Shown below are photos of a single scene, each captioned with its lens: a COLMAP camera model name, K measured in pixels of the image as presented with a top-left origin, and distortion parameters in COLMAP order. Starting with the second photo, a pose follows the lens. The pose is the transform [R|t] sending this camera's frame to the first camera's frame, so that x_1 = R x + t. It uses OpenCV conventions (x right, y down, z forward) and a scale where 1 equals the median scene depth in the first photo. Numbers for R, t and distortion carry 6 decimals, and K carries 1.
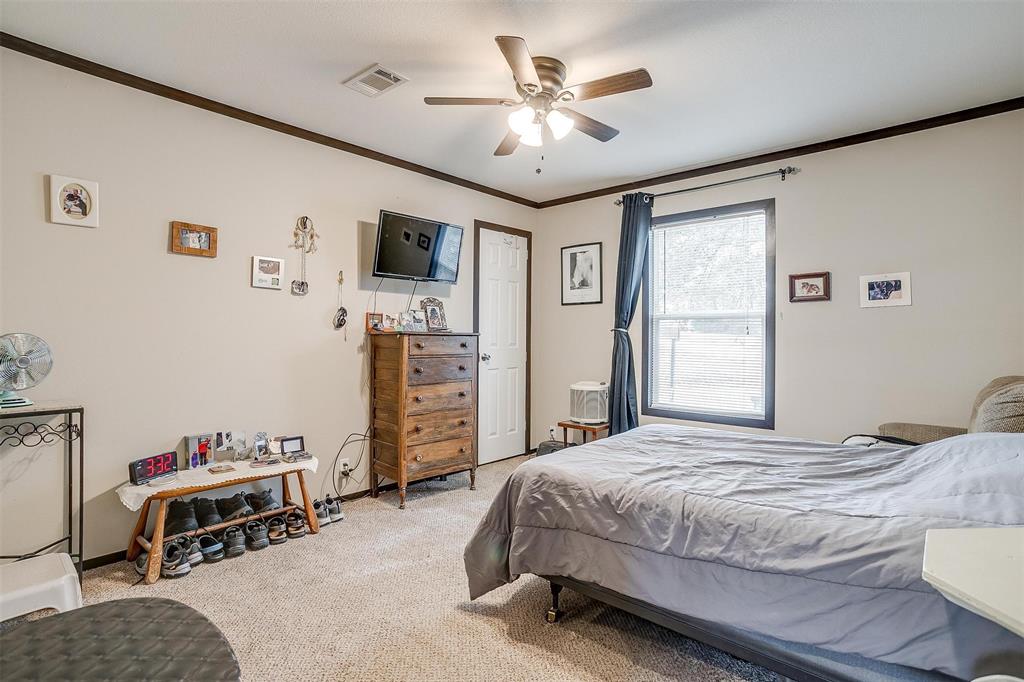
lens RADIAL K [[507.4, 0, 510.6], [0, 507.4, 338.8], [0, 0, 1]] dist [-0.048112, 0.024740]
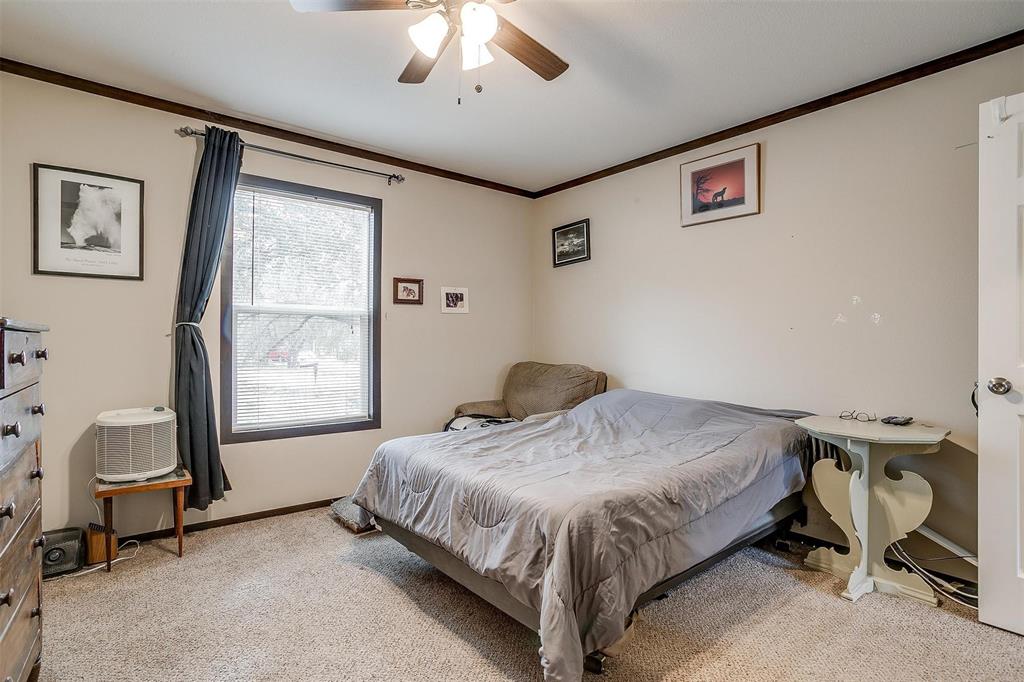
lens RADIAL K [[507.4, 0, 508.2], [0, 507.4, 339.5], [0, 0, 1]] dist [-0.048112, 0.024740]
pose [[0.148612, -0.005463, 0.988881, -0.444708], [-0.005497, 0.999965, 0.006350, -0.005153], [-0.988880, -0.006380, 0.148576, 0.583843]]
